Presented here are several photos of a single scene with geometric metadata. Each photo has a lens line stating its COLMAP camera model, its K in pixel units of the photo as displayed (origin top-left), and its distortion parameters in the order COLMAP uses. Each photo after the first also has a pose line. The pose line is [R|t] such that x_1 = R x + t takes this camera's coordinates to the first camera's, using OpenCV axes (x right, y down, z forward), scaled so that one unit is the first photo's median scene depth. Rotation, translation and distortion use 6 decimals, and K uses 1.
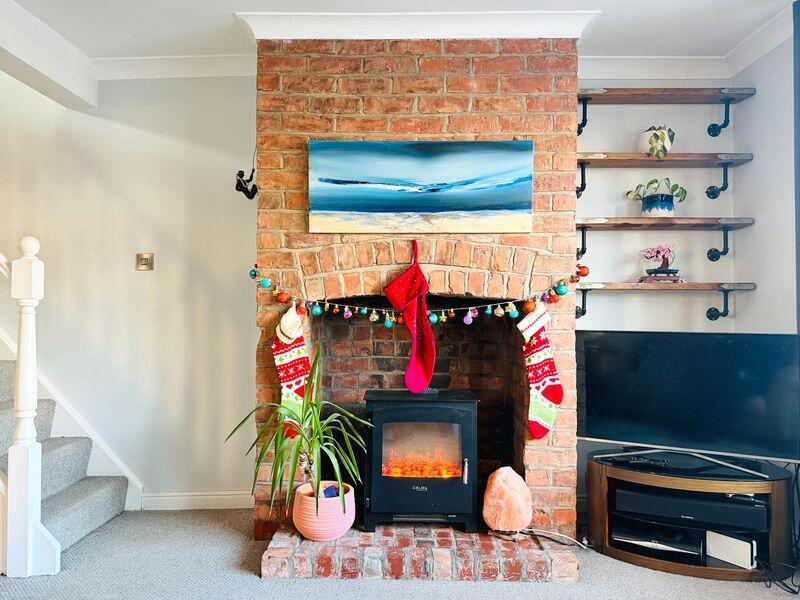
lens RADIAL K [[584.7, 0, 400.0], [0, 584.7, 300.0], [0, 0, 1]] dist [0.127611, -0.191489]
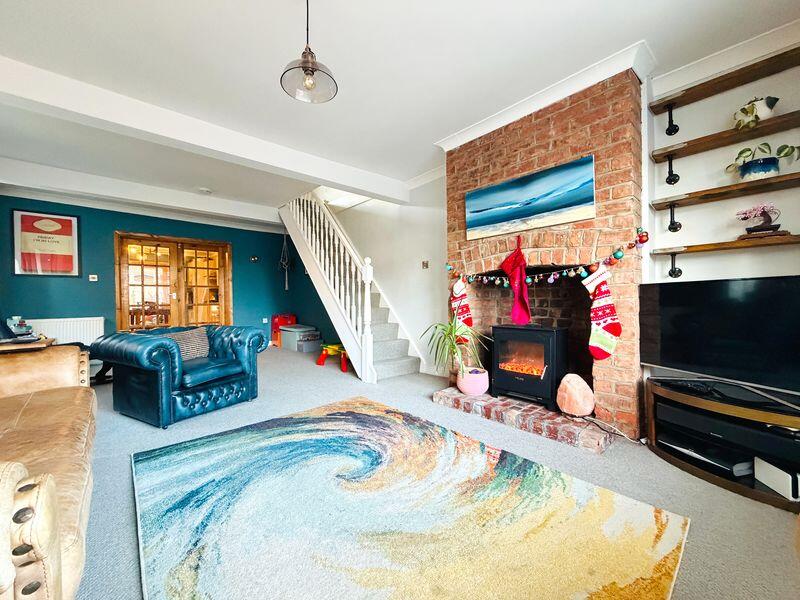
lens RADIAL K [[320.9, 0, 403.6], [0, 320.9, 298.9], [0, 0, 1]] dist [0.000918, 0.000306]
pose [[0.677128, -0.016402, -0.735683, 0.484986], [0.024875, 0.999690, 0.000606, 0.074095], [0.735445, -0.018710, 0.677326, 0.114614]]
